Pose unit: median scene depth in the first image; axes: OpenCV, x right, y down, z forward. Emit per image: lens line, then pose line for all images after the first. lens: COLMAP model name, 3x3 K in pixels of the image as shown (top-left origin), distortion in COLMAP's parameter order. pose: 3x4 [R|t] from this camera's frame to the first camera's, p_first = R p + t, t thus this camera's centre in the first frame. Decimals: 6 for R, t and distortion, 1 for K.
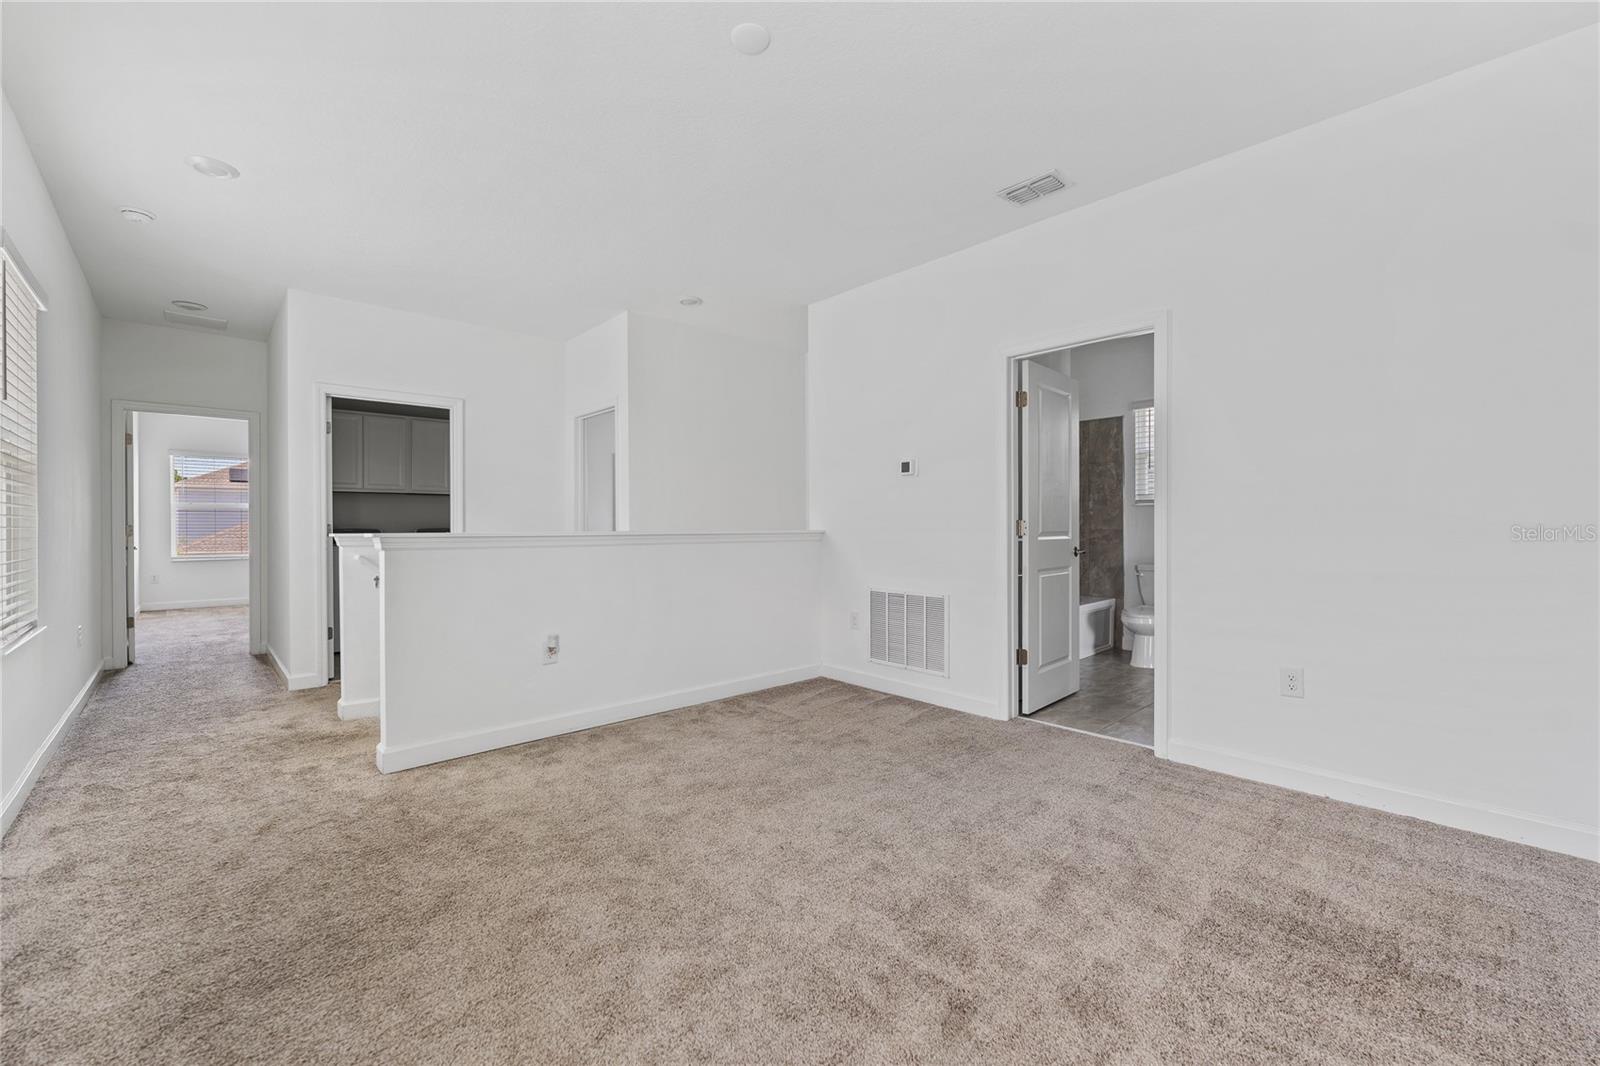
lens RADIAL K [[650.9, 0, 800.9], [0, 650.9, 523.1], [0, 0, 1]] dist [0.000784, -0.001010]
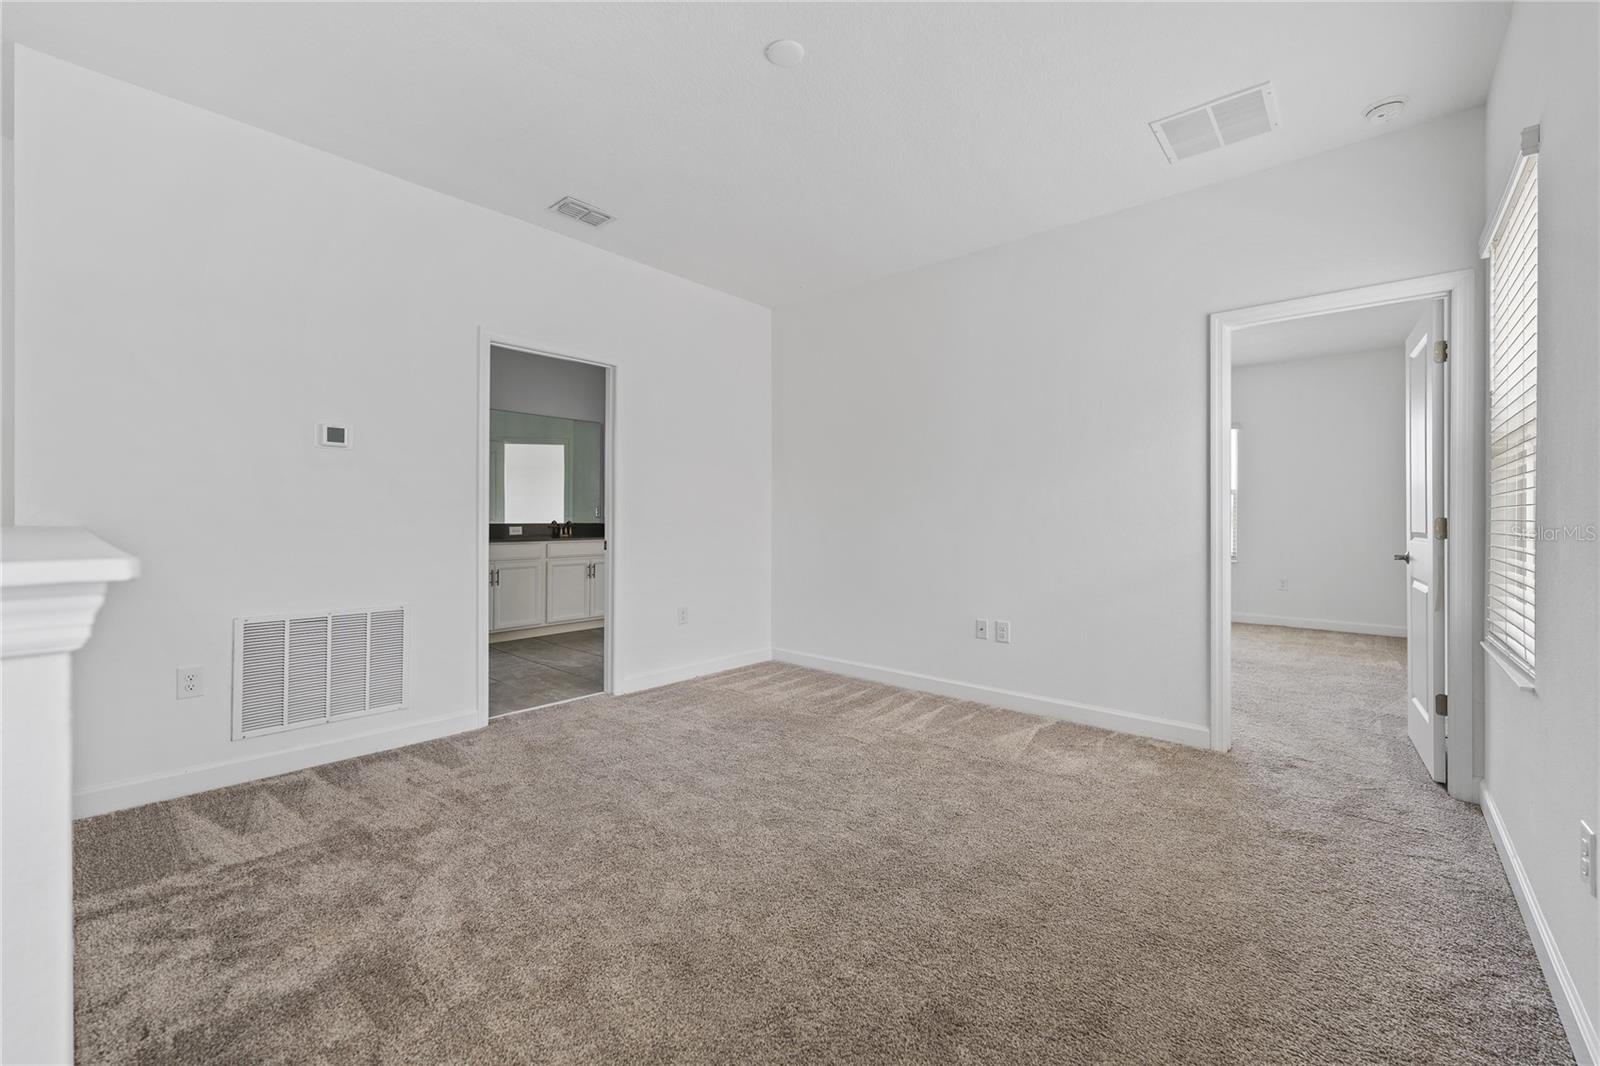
lens RADIAL K [[650.9, 0, 797.1], [0, 650.9, 527.2], [0, 0, 1]] dist [0.000784, -0.001010]
pose [[-0.111579, -0.005441, 0.993741, -0.622562], [-0.011636, 0.999924, 0.004168, 0.004969], [-0.993687, -0.011098, -0.111633, 0.612318]]
